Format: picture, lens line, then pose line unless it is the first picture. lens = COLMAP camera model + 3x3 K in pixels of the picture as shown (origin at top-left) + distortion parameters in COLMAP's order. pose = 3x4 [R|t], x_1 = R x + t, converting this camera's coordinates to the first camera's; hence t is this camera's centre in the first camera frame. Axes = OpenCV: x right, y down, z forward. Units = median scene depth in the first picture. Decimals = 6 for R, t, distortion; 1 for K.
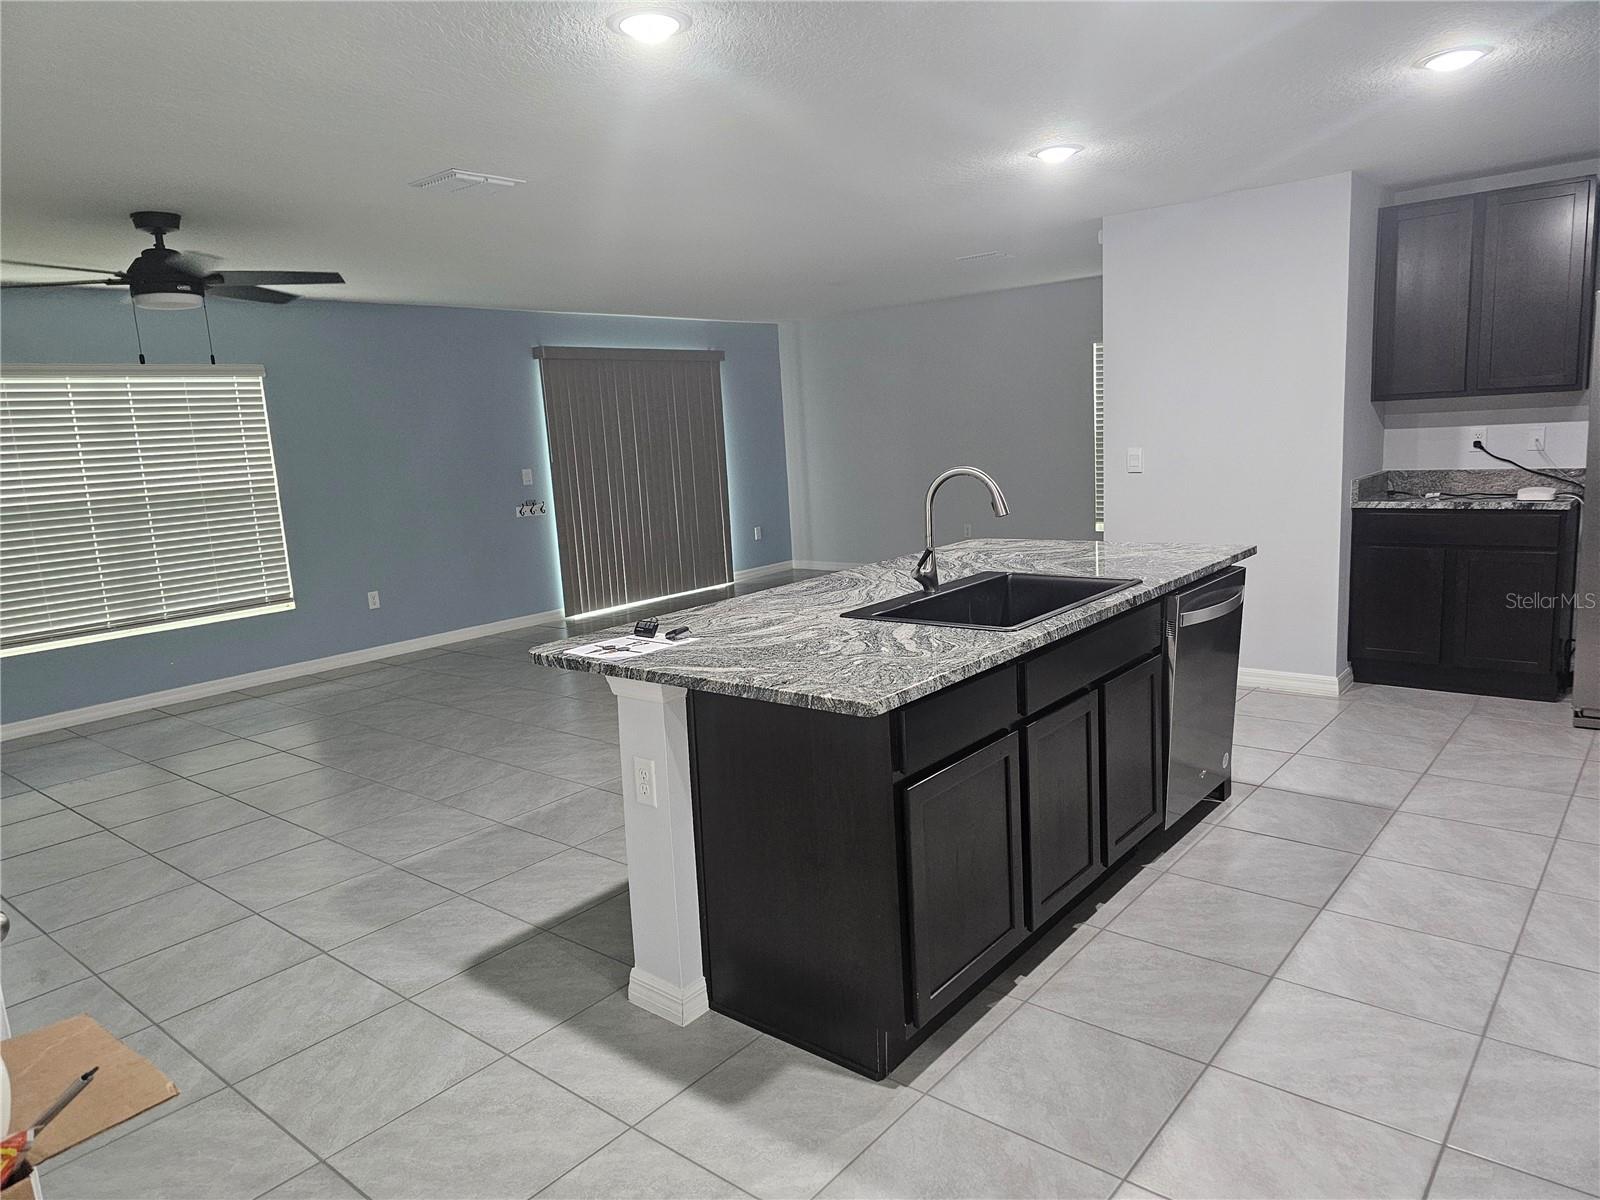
lens RADIAL K [[1064.0, 0, 791.6], [0, 1064.0, 596.9], [0, 0, 1]] dist [0.085524, -0.079314]
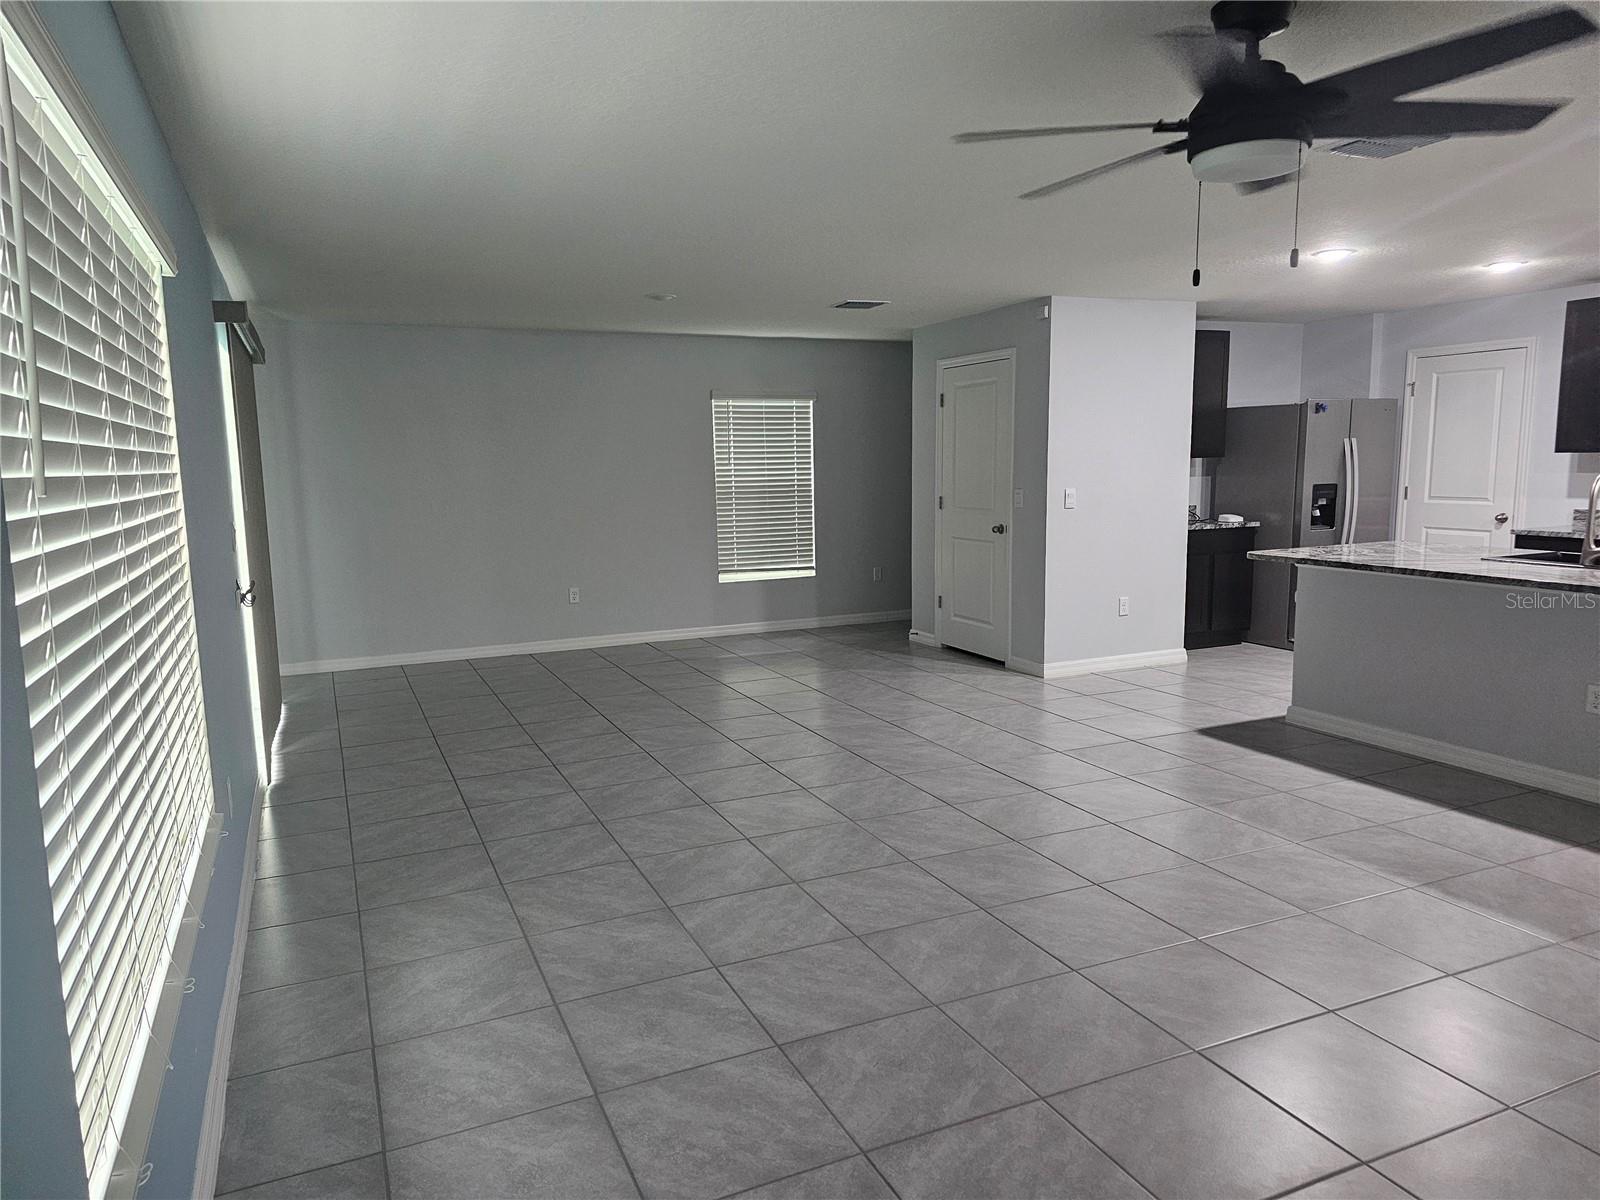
lens RADIAL K [[1063.3, 0, 800.5], [0, 1063.3, 607.1], [0, 0, 1]] dist [0.076748, -0.060770]
pose [[0.430403, -0.076060, 0.899427, -1.251958], [0.140391, 0.989958, 0.016535, -0.093884], [-0.891652, 0.119155, 0.436759, 1.039652]]
